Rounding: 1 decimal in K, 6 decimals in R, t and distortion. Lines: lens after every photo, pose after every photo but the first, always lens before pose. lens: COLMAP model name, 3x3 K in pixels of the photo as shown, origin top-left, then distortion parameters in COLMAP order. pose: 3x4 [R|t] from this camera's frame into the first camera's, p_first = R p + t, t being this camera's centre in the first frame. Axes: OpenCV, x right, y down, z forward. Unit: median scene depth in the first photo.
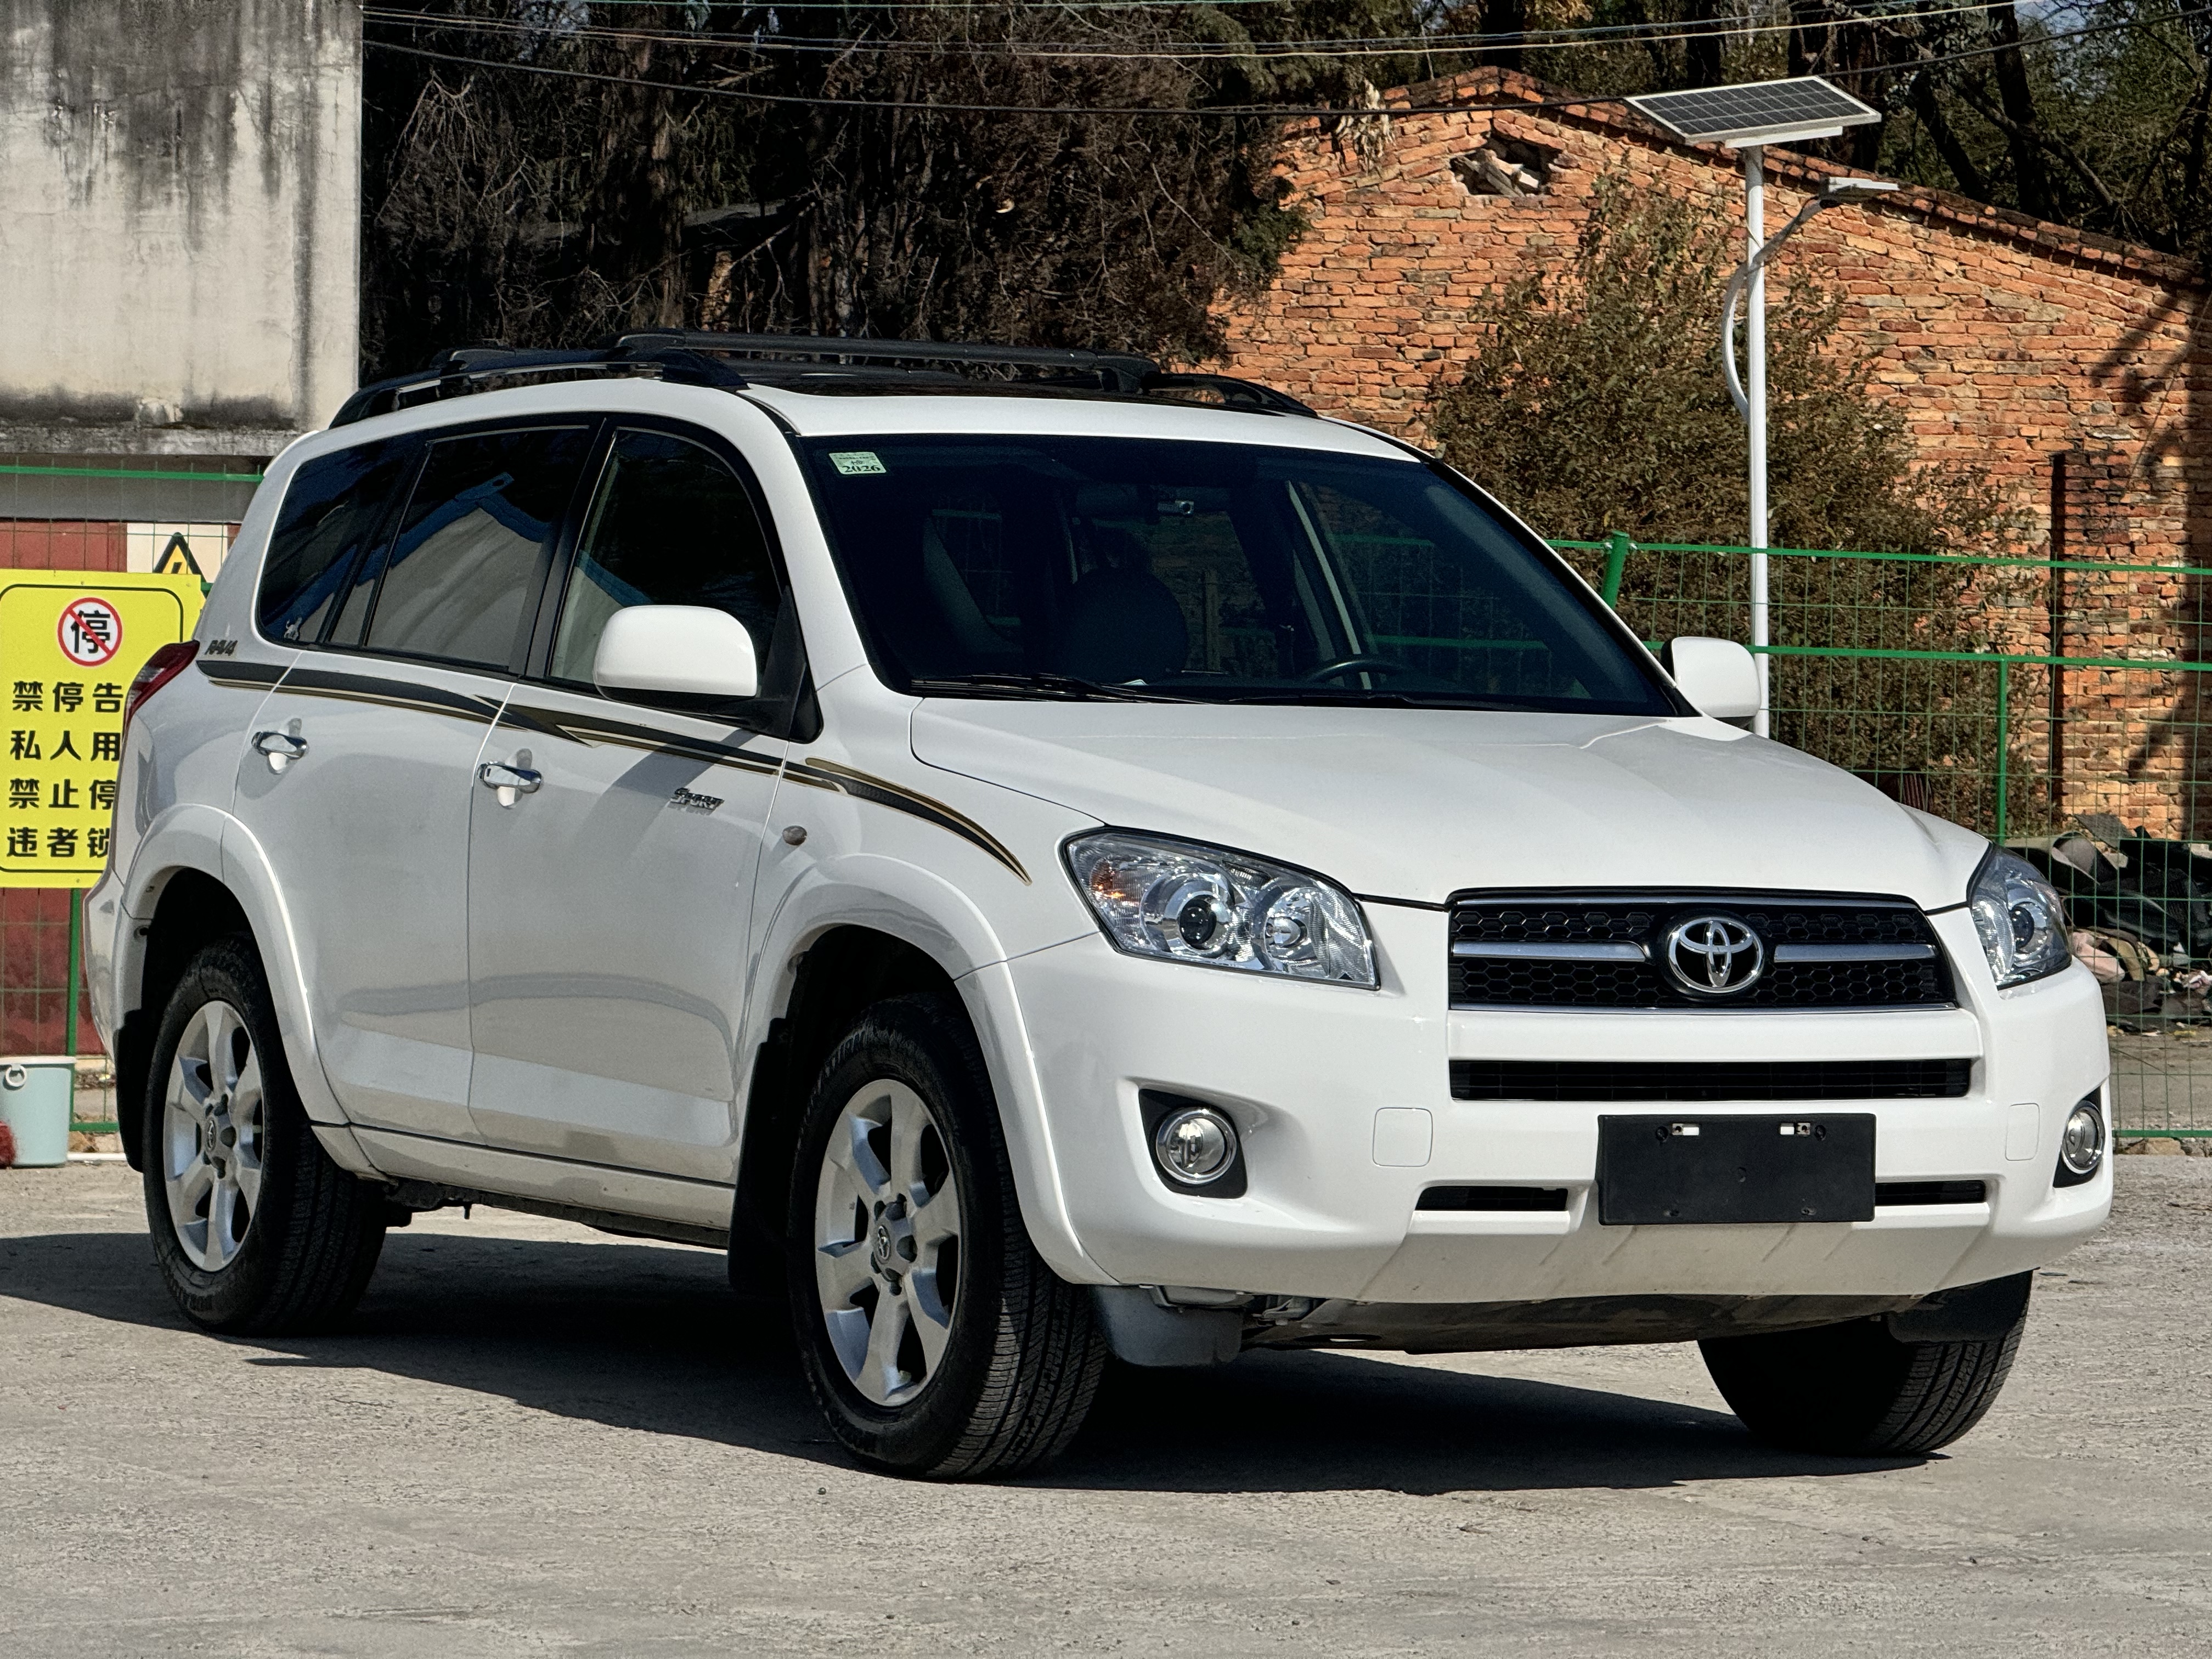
lens RADIAL K [[7851.3, 0, 1104.3], [0, 7851.3, 831.3], [0, 0, 1]] dist [0.272345, 0.000000]
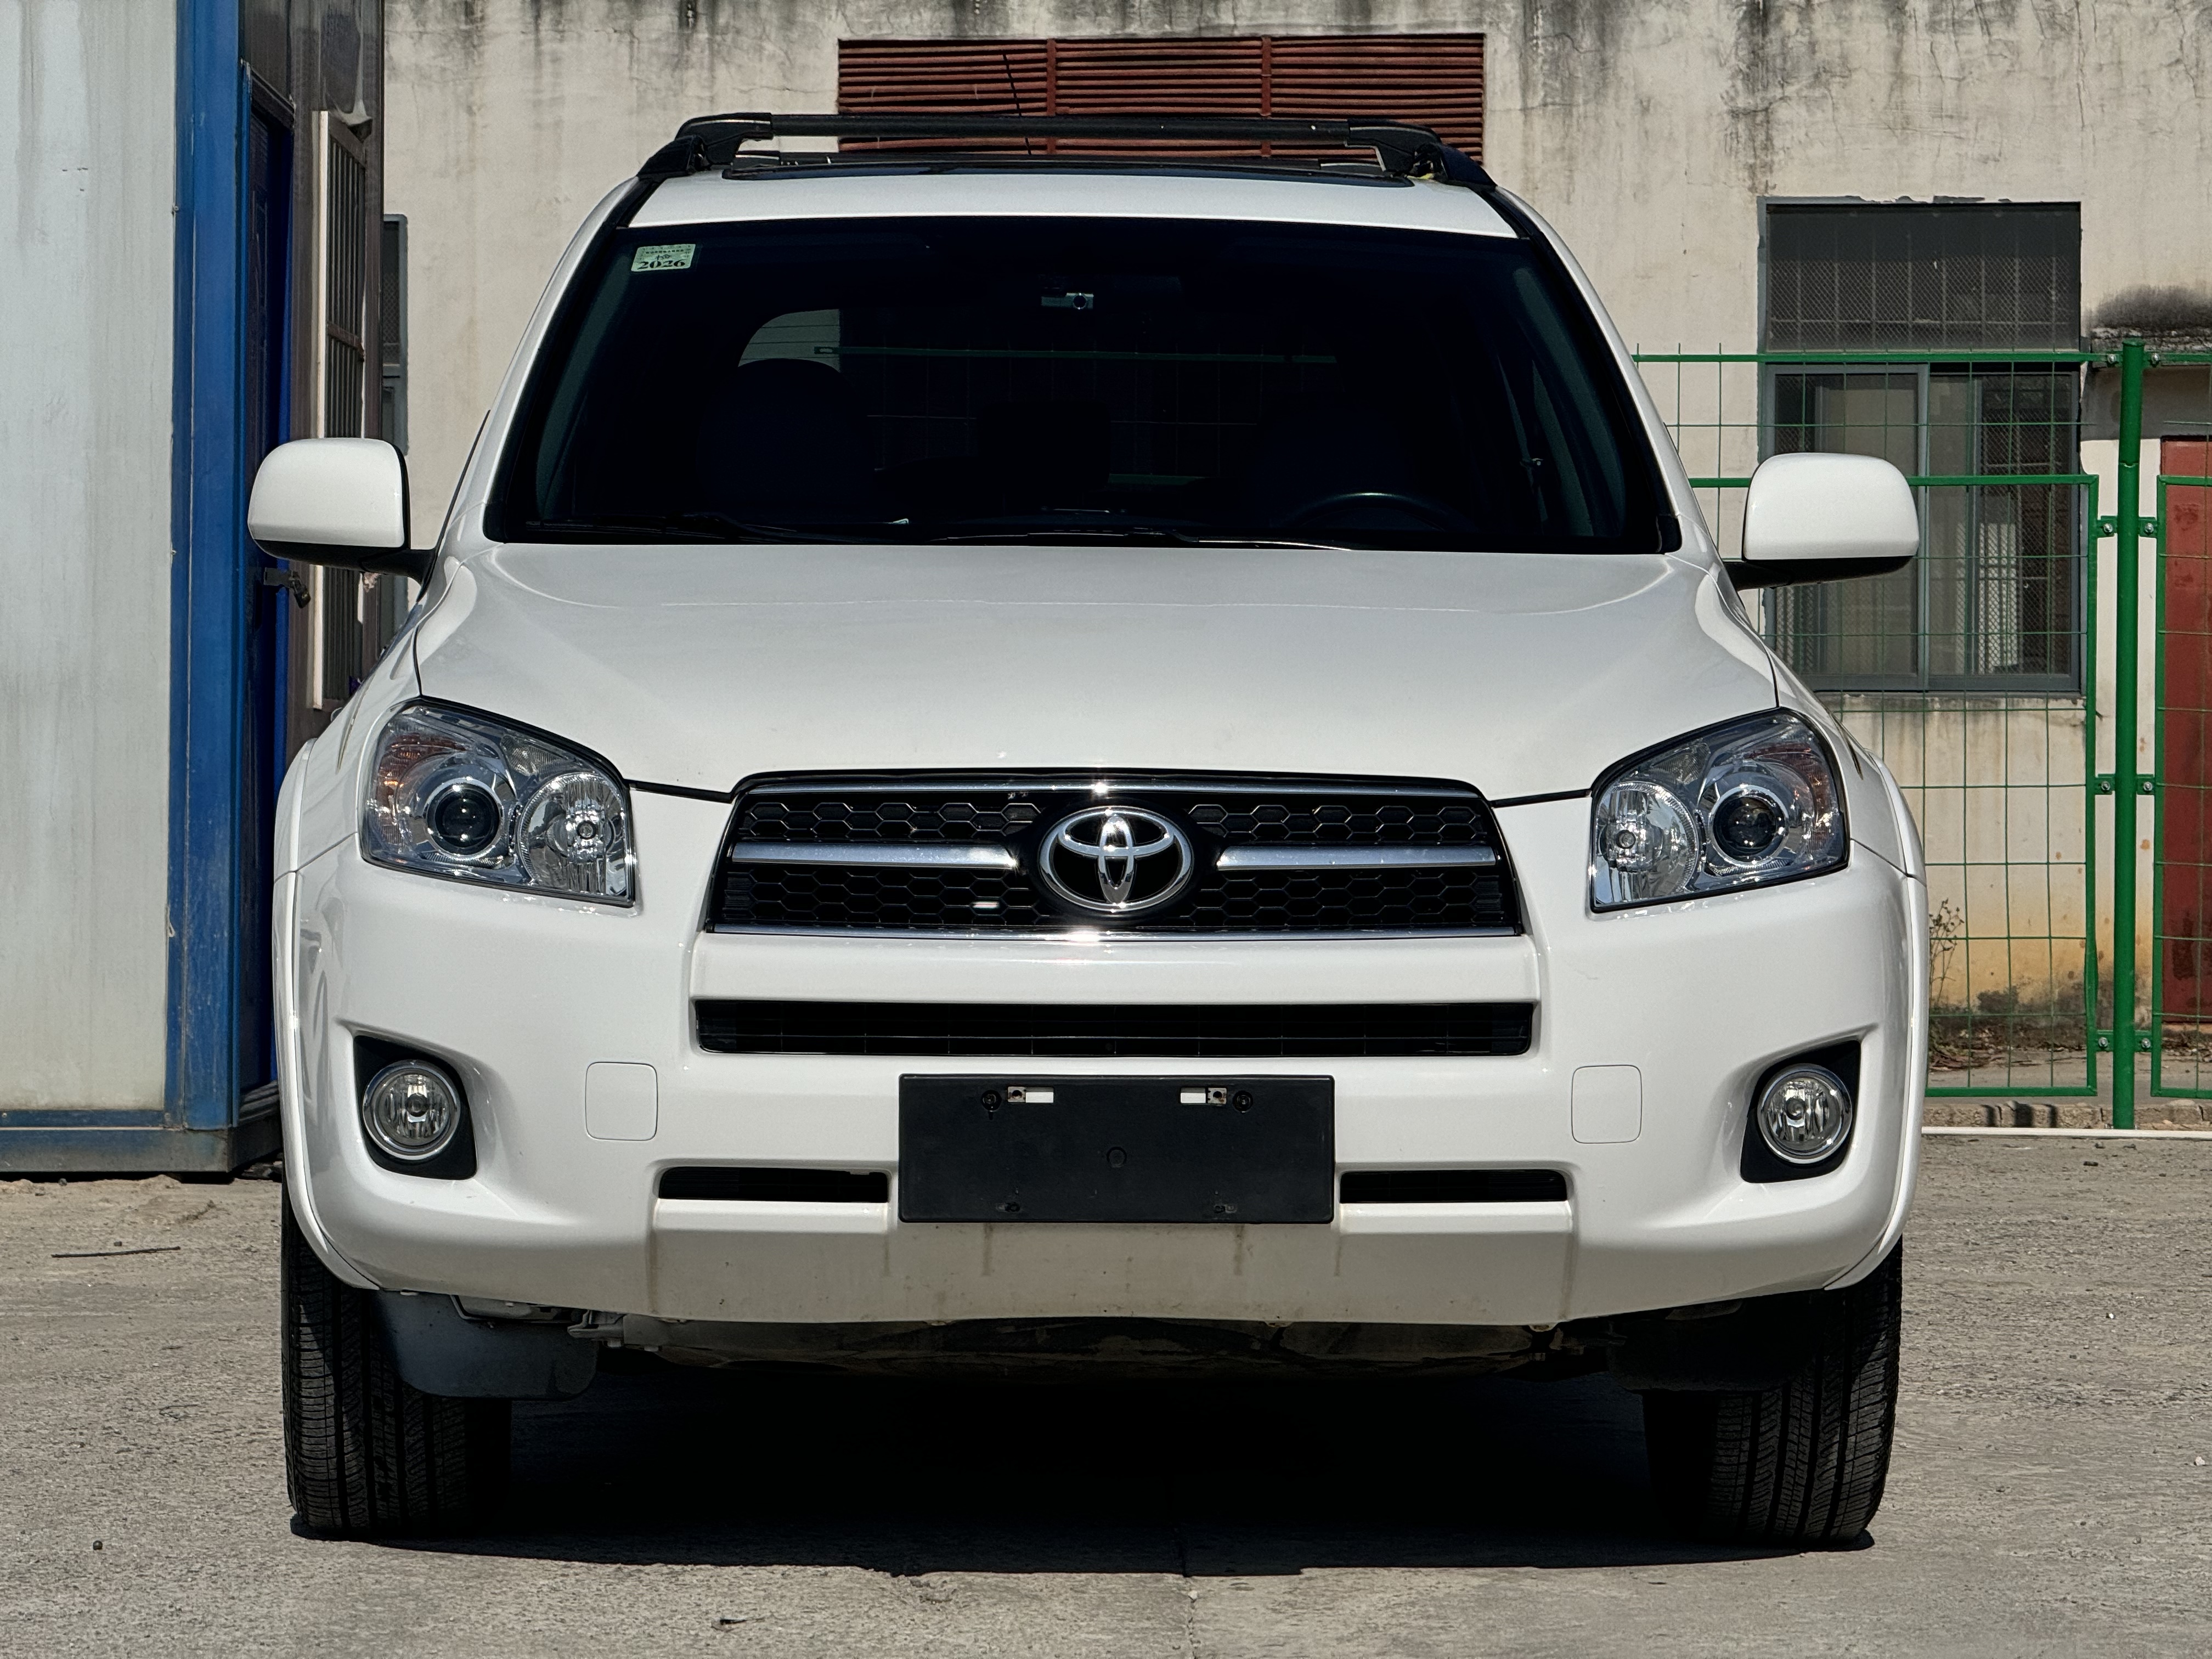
lens RADIAL K [[7851.3, 0, 1107.3], [0, 7851.3, 829.4], [0, 0, 1]] dist [0.272345, 0.000000]
pose [[0.900641, -0.004134, -0.434543, 0.399012], [0.005081, 0.999987, 0.001017, 0.012061], [0.434533, -0.003124, 0.900650, 0.333848]]
